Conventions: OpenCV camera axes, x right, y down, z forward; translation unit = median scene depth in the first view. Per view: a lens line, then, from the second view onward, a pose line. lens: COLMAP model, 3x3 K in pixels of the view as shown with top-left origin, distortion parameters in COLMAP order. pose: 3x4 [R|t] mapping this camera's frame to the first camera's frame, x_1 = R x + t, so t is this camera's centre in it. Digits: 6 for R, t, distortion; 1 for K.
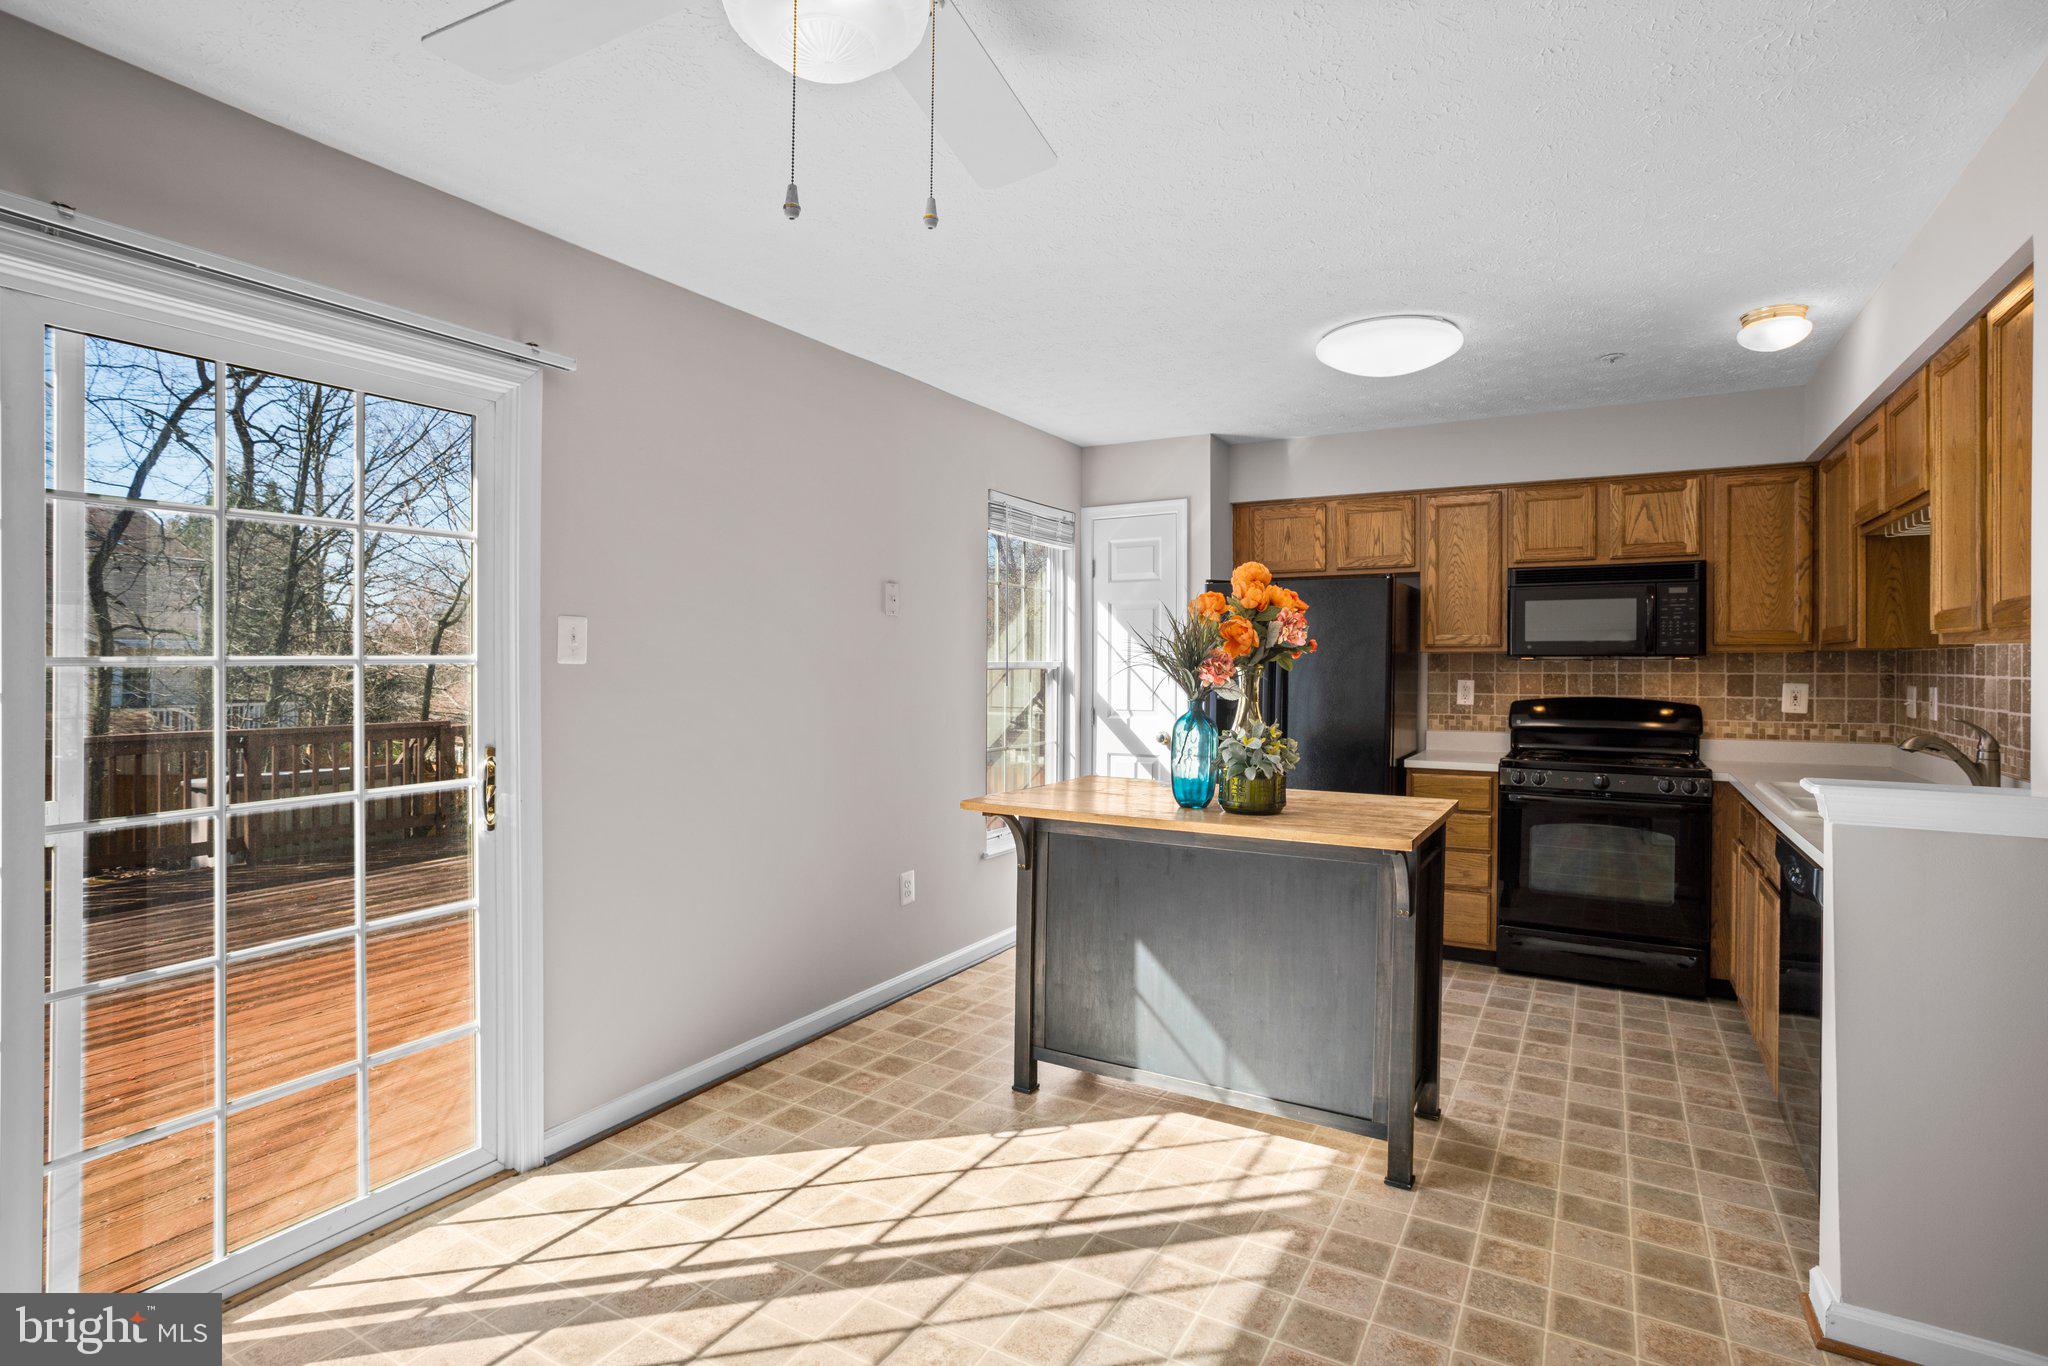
lens RADIAL K [[1001.6, 0, 1028.6], [0, 1001.6, 669.7], [0, 0, 1]] dist [-0.043300, 0.022724]
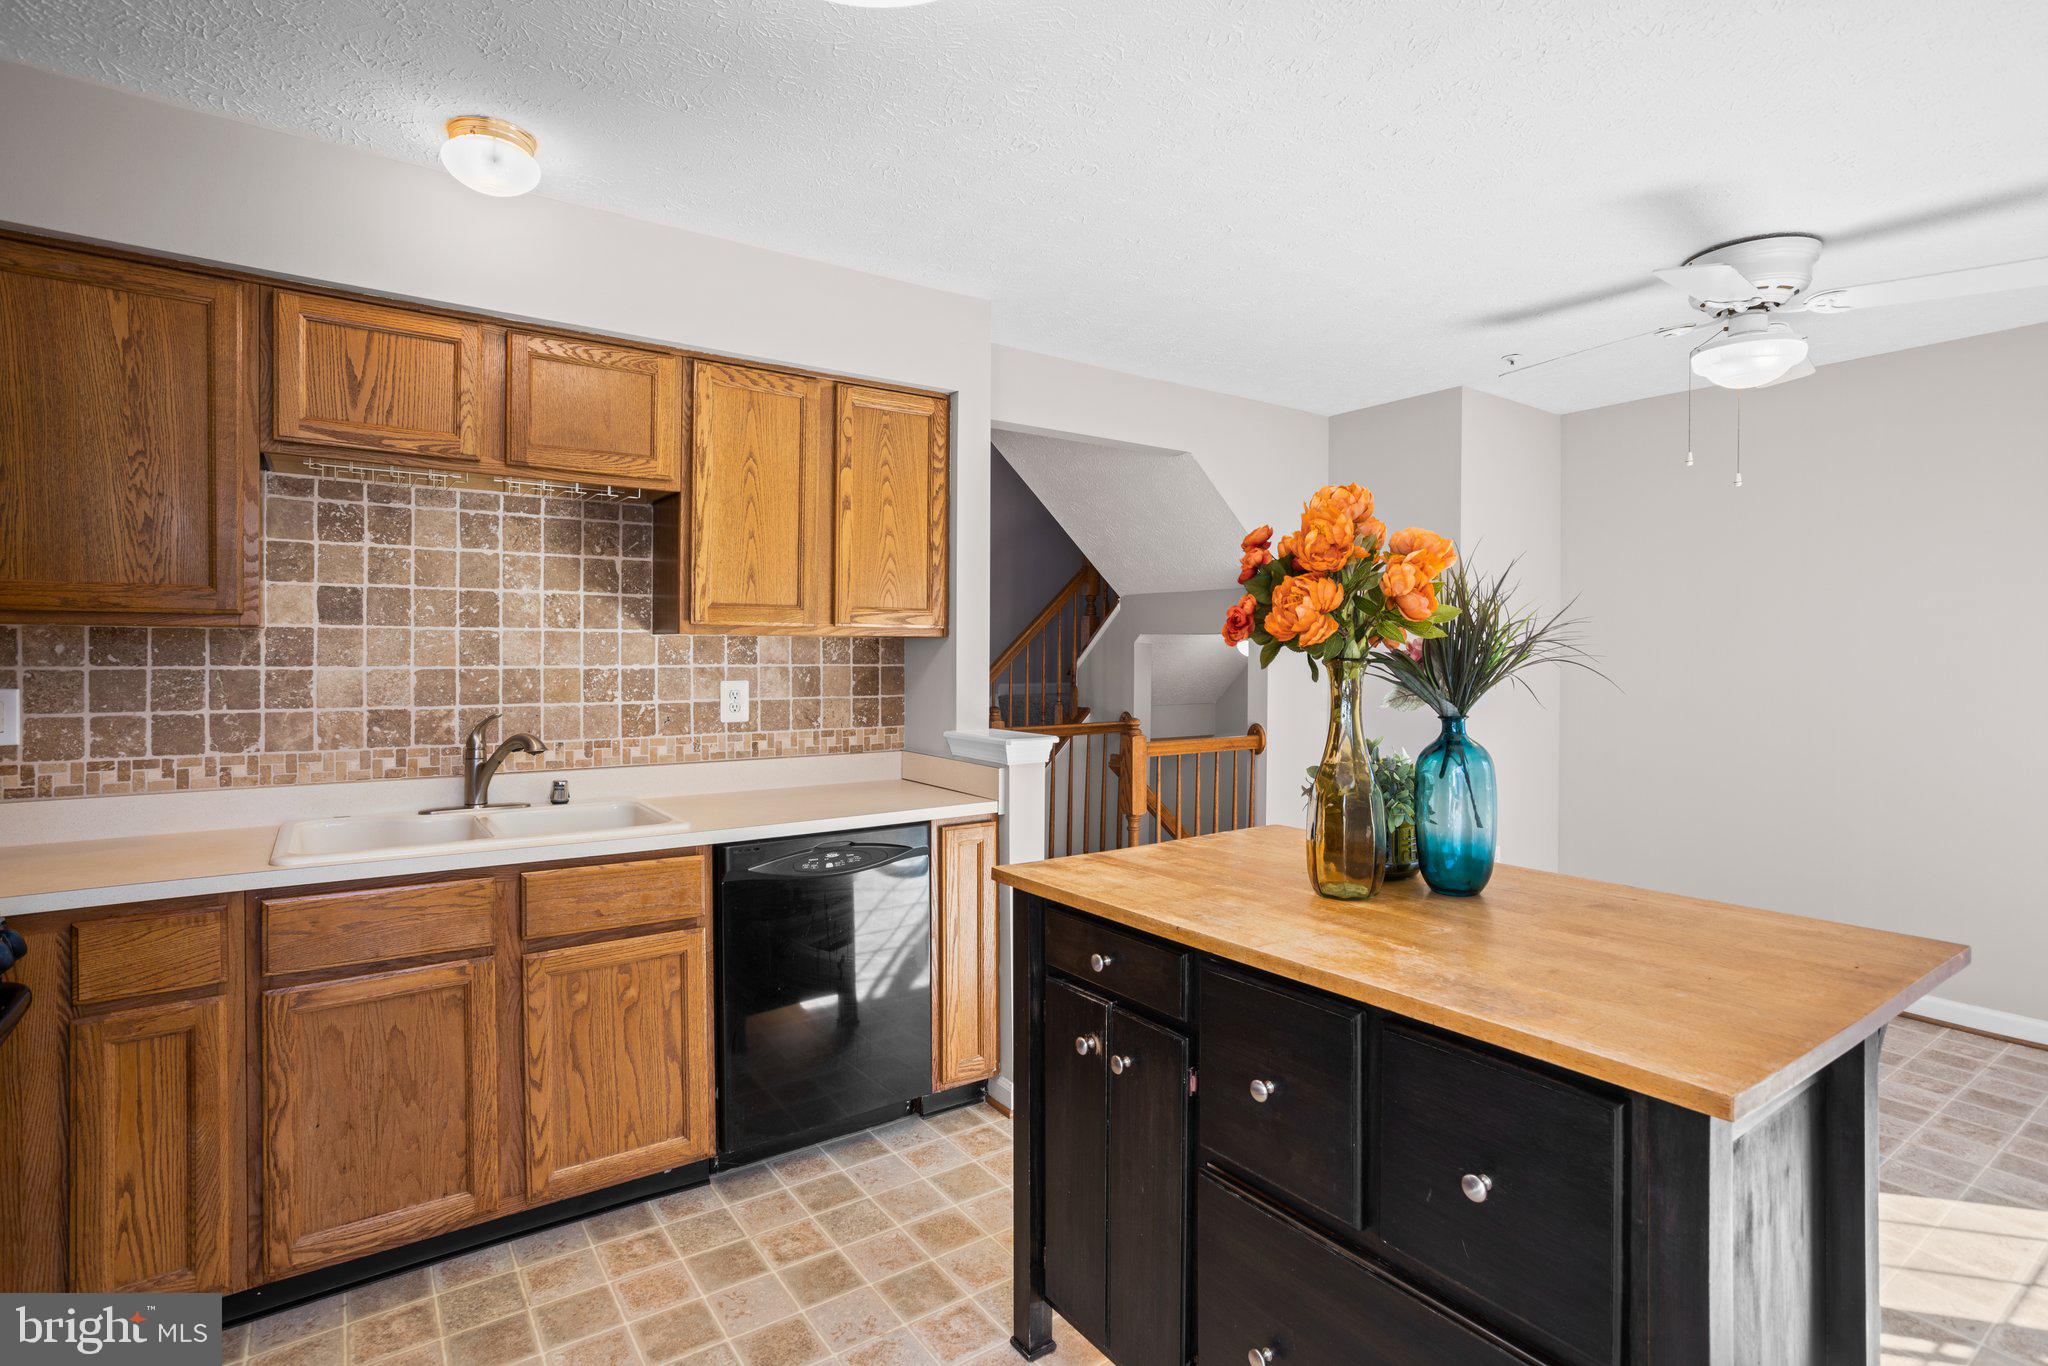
lens RADIAL K [[1001.6, 0, 1019.6], [0, 1001.6, 655.8], [0, 0, 1]] dist [-0.043300, 0.022724]
pose [[-0.907663, -0.004236, 0.419677, 0.098653], [-0.000656, 0.999962, 0.008674, -0.006459], [-0.419698, 0.007598, -0.907632, 1.102859]]
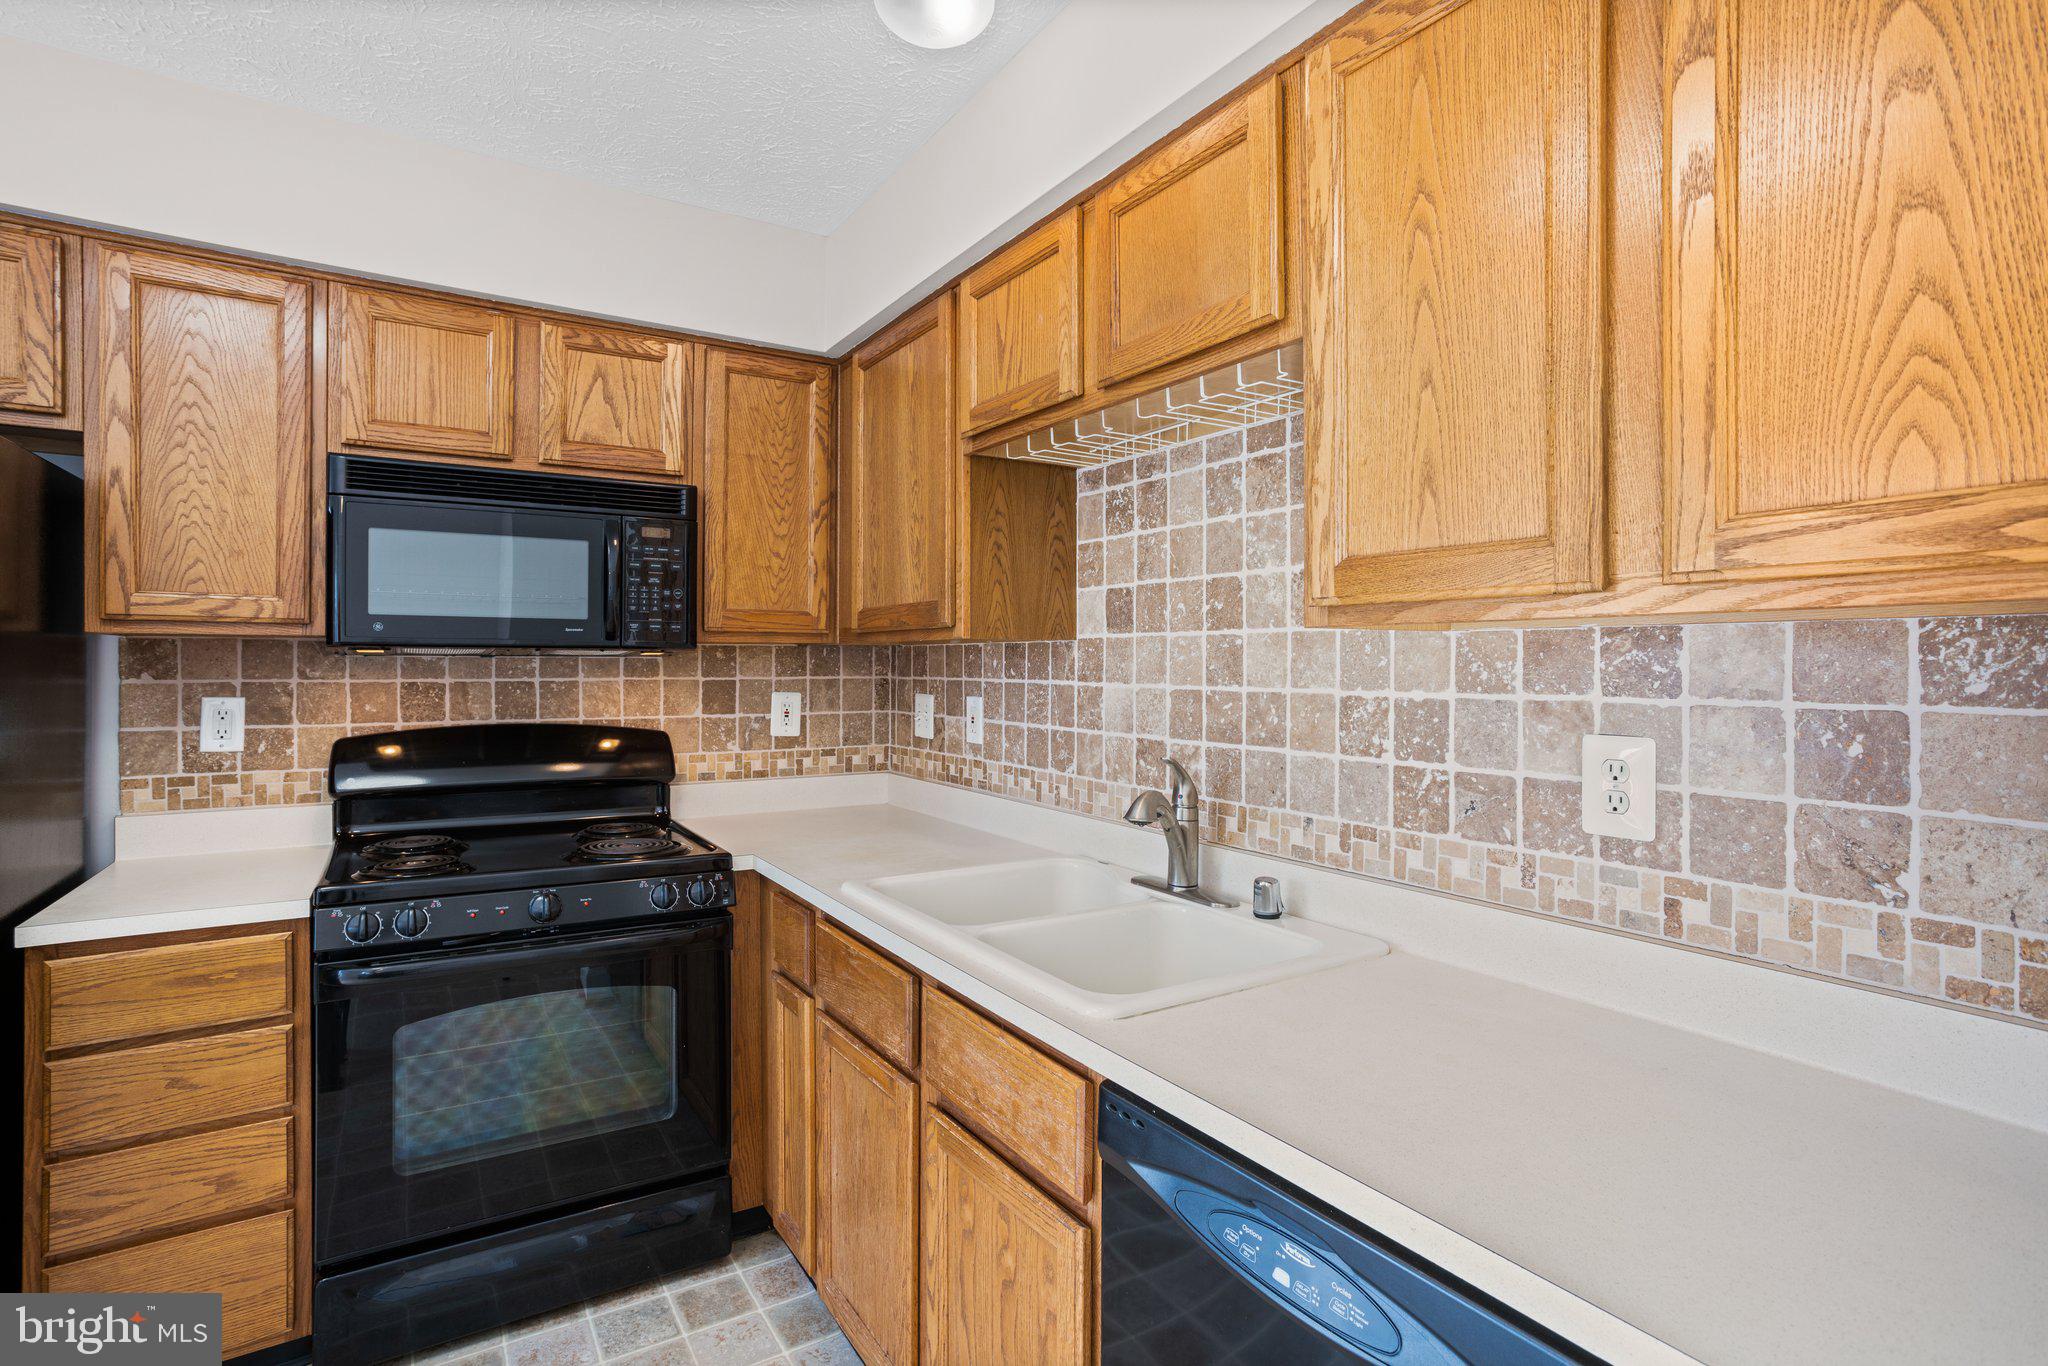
lens RADIAL K [[1001.6, 0, 1007.7], [0, 1001.6, 670.5], [0, 0, 1]] dist [-0.043300, 0.022724]
pose [[0.476018, -0.004760, 0.879423, 0.248810], [0.003173, 0.999988, 0.003695, -0.003175], [-0.879430, 0.001031, 0.476028, 0.543699]]
